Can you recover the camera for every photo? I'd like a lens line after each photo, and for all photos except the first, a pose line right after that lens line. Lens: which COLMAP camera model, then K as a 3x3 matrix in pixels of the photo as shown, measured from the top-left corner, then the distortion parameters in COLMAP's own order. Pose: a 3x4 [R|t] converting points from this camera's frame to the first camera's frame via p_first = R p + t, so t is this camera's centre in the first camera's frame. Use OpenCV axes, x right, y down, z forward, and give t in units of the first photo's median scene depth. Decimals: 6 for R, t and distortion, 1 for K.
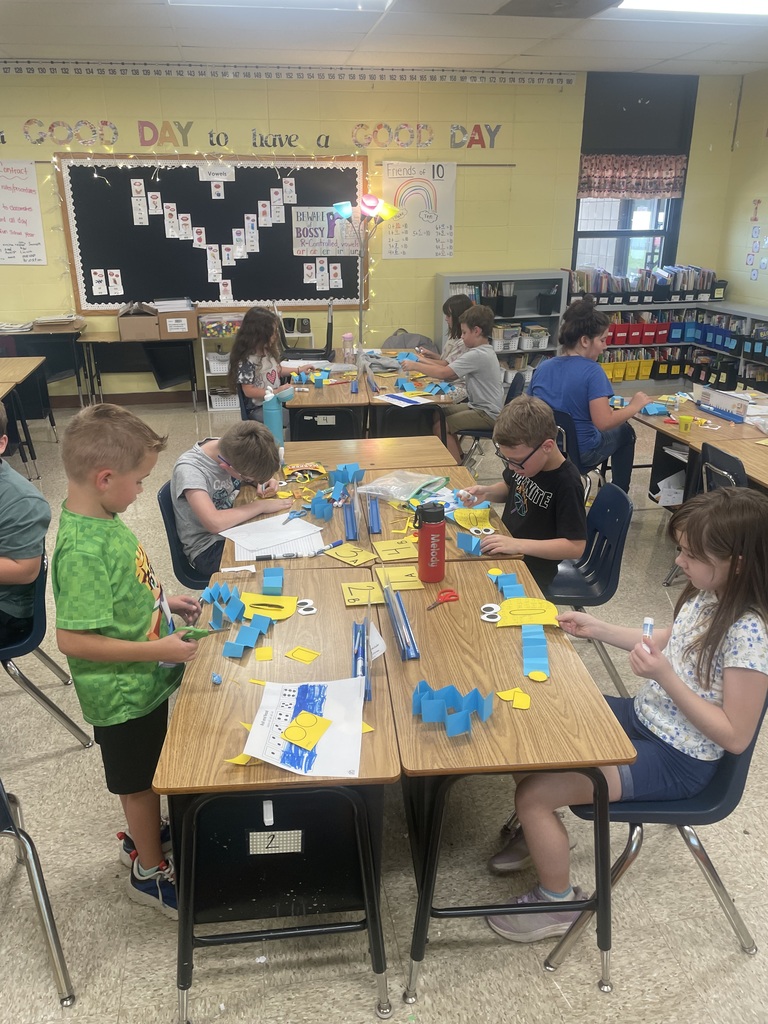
lens RADIAL K [[760.7, 0, 377.7], [0, 760.7, 519.3], [0, 0, 1]] dist [0.044551, -0.058565]
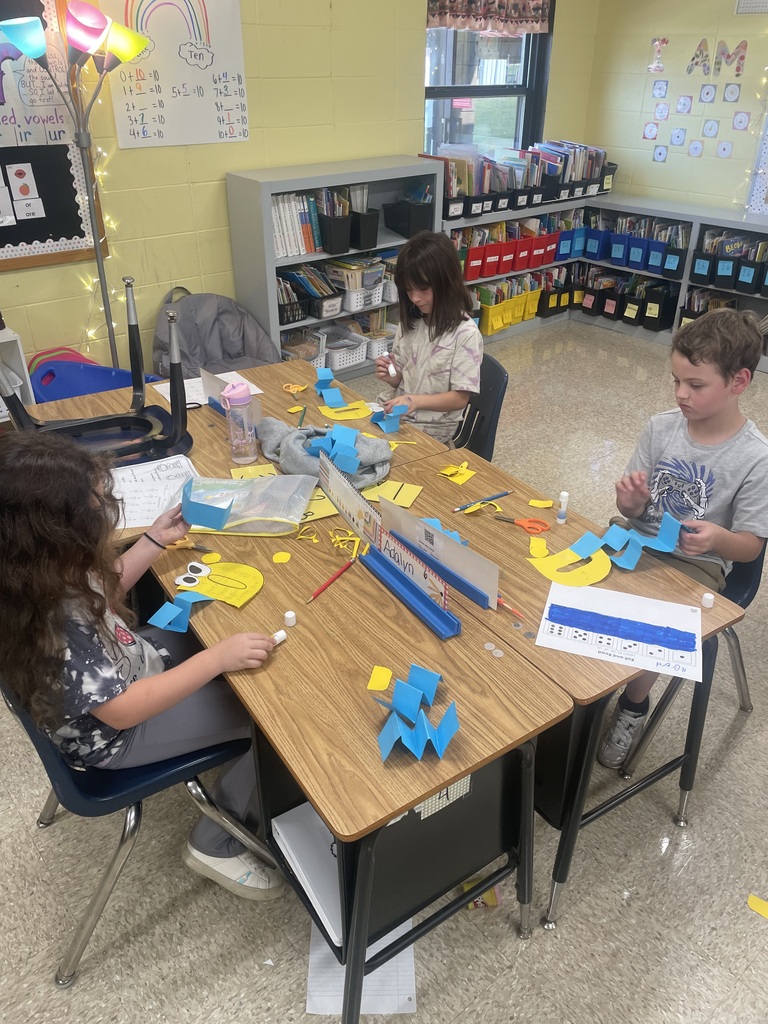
lens RADIAL K [[760.7, 0, 385.8], [0, 760.7, 514.9], [0, 0, 1]] dist [0.044551, -0.058565]
pose [[0.858246, -0.251215, 0.447555, -0.111820], [0.179452, 0.963861, 0.196898, -0.166408], [-0.480844, -0.088672, 0.872311, 0.433281]]
